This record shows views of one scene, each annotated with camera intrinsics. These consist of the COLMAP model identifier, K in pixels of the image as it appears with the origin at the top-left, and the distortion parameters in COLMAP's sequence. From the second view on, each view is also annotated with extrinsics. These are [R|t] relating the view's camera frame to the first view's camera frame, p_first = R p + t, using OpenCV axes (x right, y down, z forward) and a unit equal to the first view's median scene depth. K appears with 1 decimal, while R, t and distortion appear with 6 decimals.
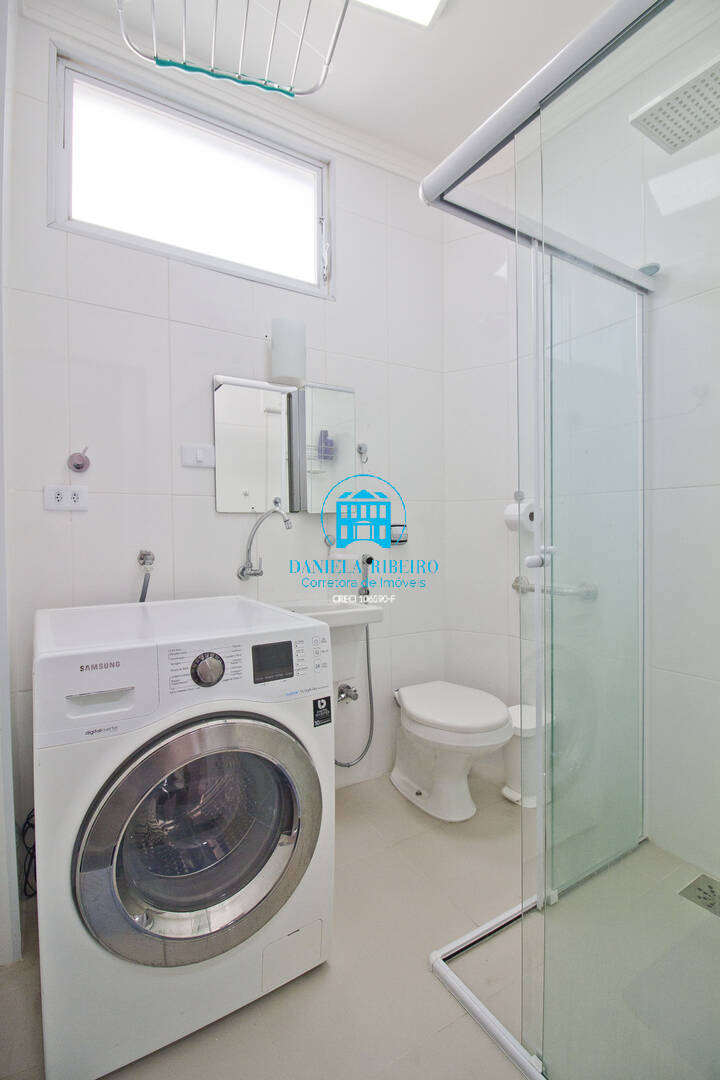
lens RADIAL K [[512.4, 0, 360.0], [0, 512.4, 540.0], [0, 0, 1]] dist [0.002273, -0.017372]
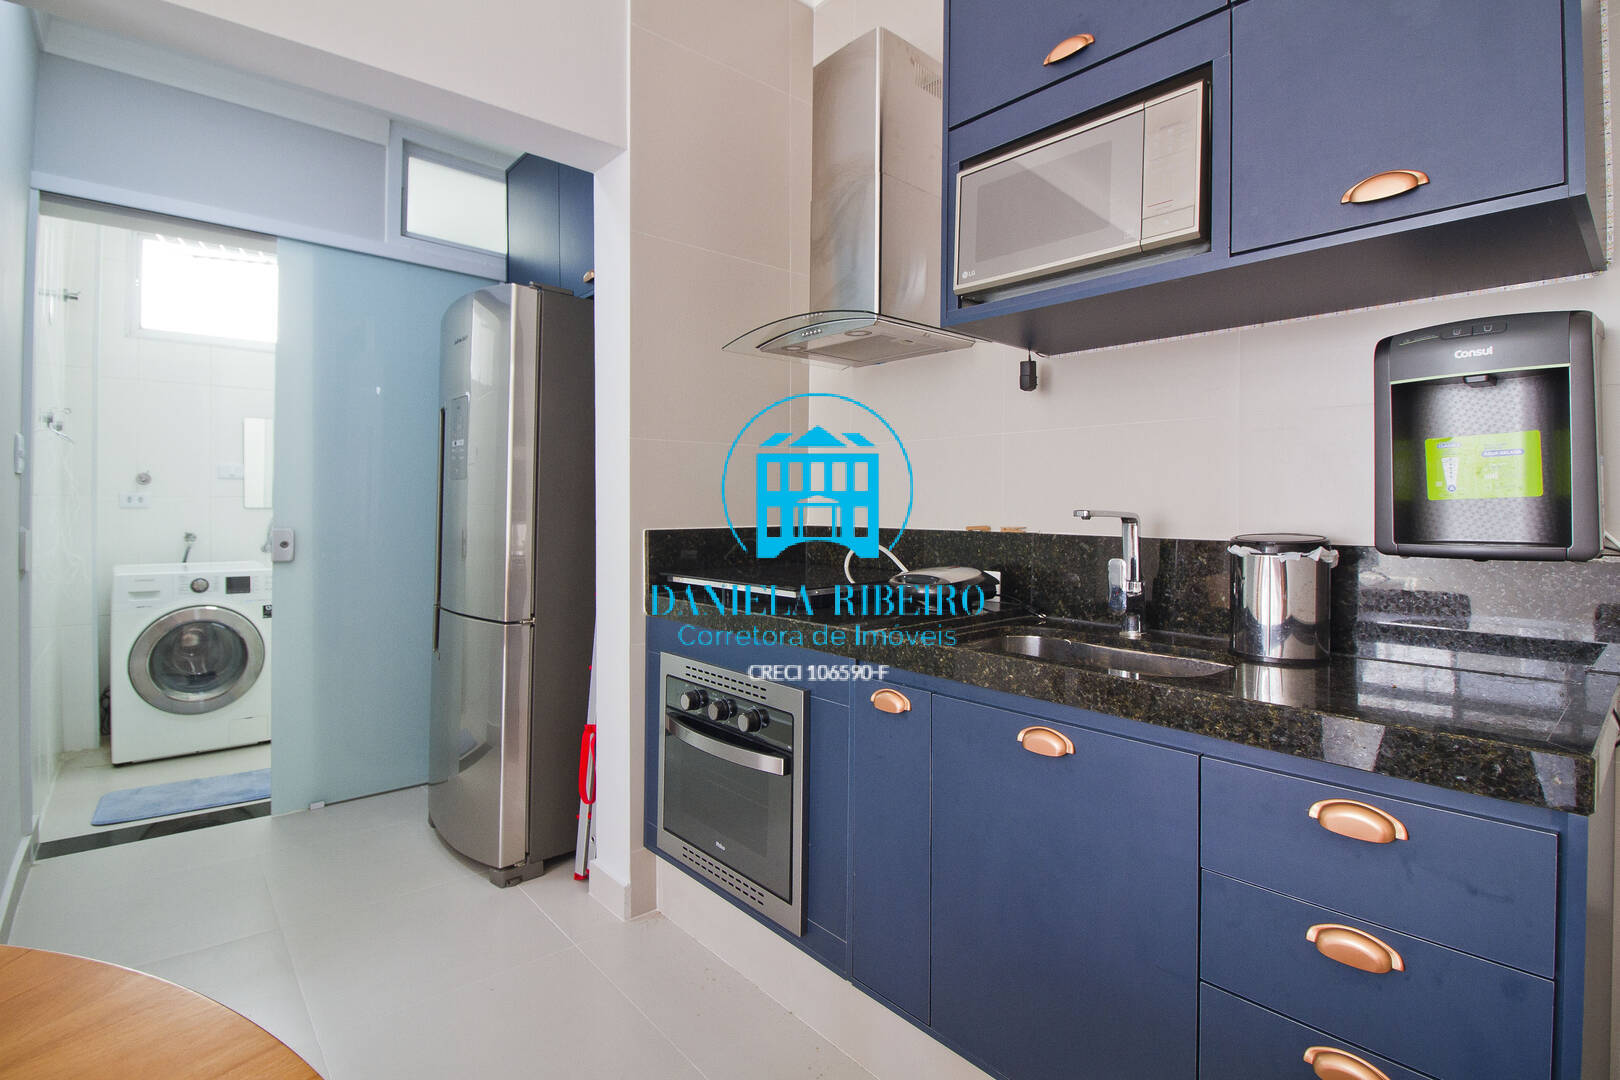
lens RADIAL K [[768.7, 0, 804.4], [0, 768.7, 518.2], [0, 0, 1]] dist [0.002273, -0.017372]
pose [[0.983604, 0.017323, 0.179510, 1.510768], [-0.017155, 0.999850, -0.002485, -0.072055], [-0.179526, -0.000635, 0.983753, -2.458383]]
